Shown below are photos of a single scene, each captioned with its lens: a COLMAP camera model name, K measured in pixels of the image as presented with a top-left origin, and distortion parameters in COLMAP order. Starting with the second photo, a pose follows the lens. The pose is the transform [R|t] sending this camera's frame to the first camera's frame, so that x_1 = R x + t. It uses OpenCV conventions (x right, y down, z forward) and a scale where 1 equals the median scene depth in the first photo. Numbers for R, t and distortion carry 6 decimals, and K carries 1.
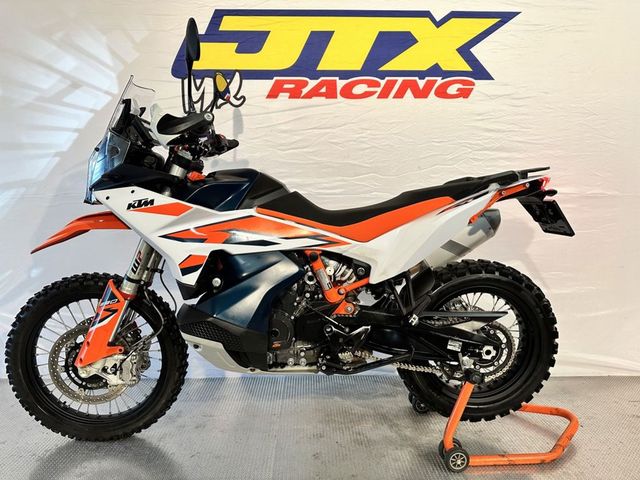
lens RADIAL K [[454.1, 0, 317.4], [0, 454.1, 245.0], [0, 0, 1]] dist [0.044014, -0.031709]
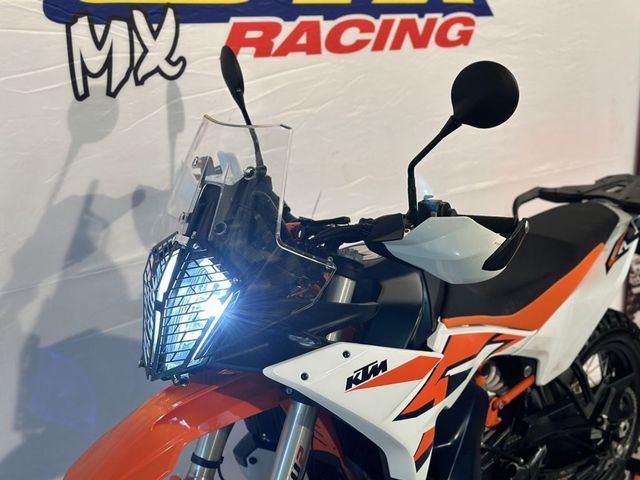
lens RADIAL K [[900.4, 0, 315.4], [0, 900.4, 236.1], [0, 0, 1]] dist [0.135092, 0.000000]
pose [[0.745946, -0.167638, 0.644564, -0.934302], [0.080528, 0.983406, 0.162569, -0.367127], [-0.661120, -0.069362, 0.747067, 0.201923]]
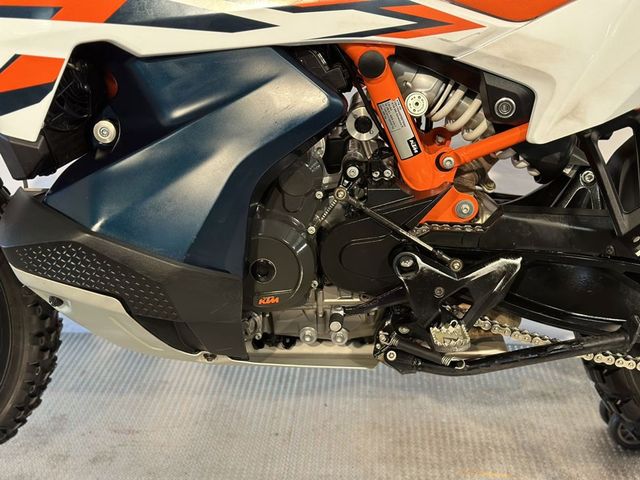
lens RADIAL K [[900.4, 0, 315.8], [0, 900.4, 255.5], [0, 0, 1]] dist [0.135092, 0.000000]
pose [[0.996086, 0.029657, -0.083261, 0.011030], [-0.008112, 0.968726, 0.248000, -0.004591], [0.088012, -0.246354, 0.965175, 0.260084]]
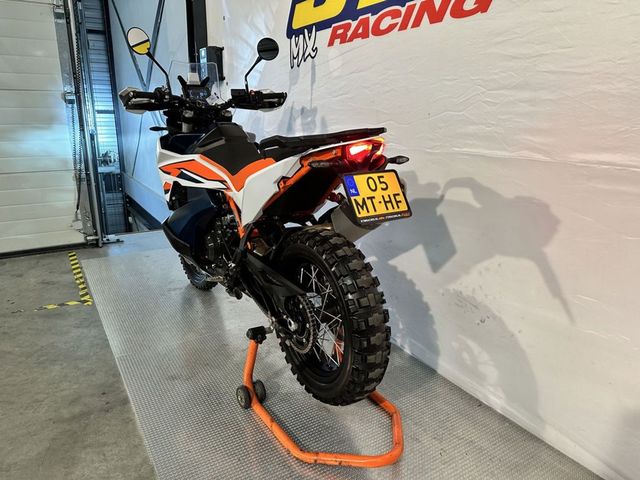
lens RADIAL K [[454.1, 0, 317.0], [0, 454.1, 235.1], [0, 0, 1]] dist [0.044014, -0.031709]
pose [[0.513660, 0.223688, -0.828322, 1.103308], [-0.096295, 0.974347, 0.203408, -0.141990], [0.852573, -0.024719, 0.522023, 0.537637]]
